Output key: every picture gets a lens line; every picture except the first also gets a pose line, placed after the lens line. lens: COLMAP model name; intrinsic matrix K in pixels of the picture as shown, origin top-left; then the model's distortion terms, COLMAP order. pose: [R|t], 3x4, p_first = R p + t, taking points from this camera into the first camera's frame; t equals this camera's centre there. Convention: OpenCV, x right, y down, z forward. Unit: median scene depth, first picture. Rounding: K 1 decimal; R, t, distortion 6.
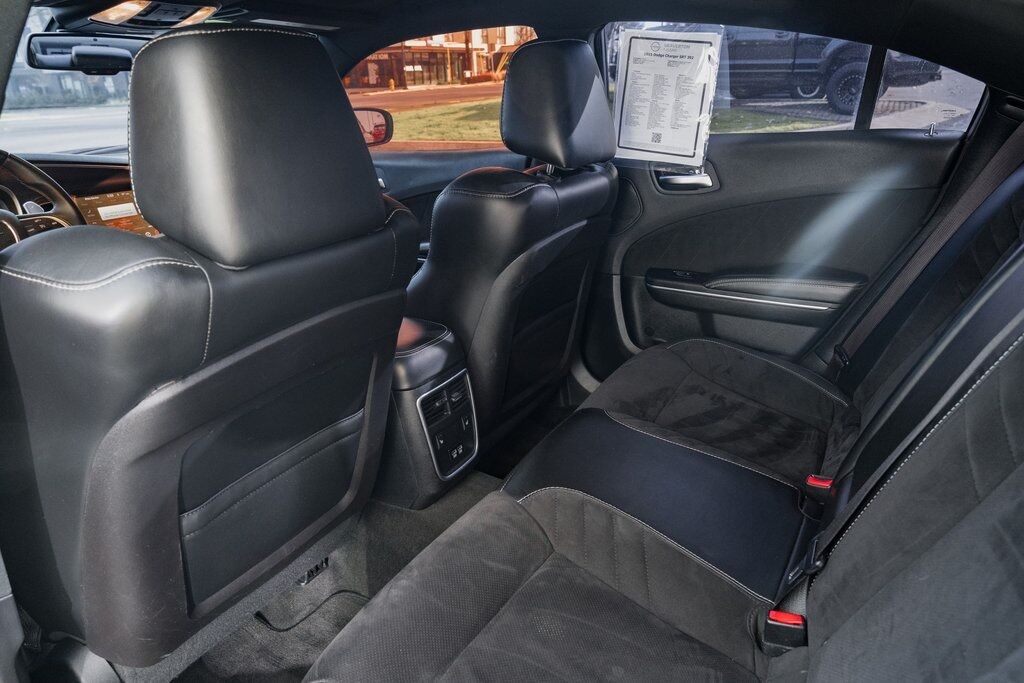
lens RADIAL K [[696.1, 0, 509.2], [0, 696.1, 347.1], [0, 0, 1]] dist [-0.027508, 0.020556]
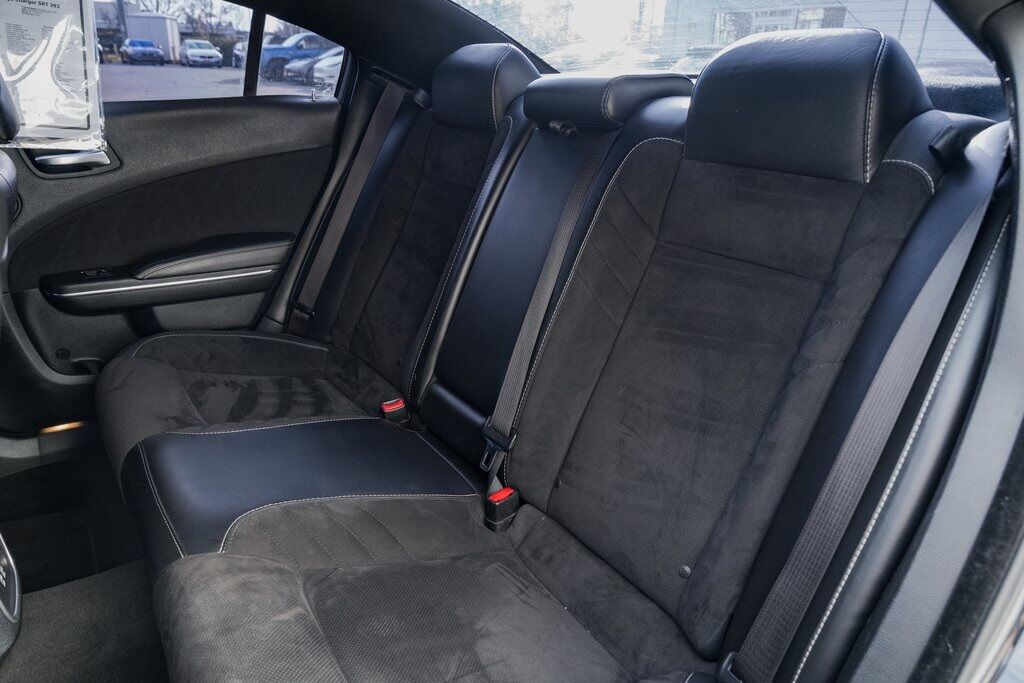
lens RADIAL K [[696.1, 0, 509.2], [0, 696.1, 347.1], [0, 0, 1]] dist [-0.027508, 0.020556]
pose [[0.446938, -0.290187, 0.846190, -0.281654], [0.282321, 0.943337, 0.174386, -0.026947], [-0.848847, 0.160958, 0.503539, 0.185629]]
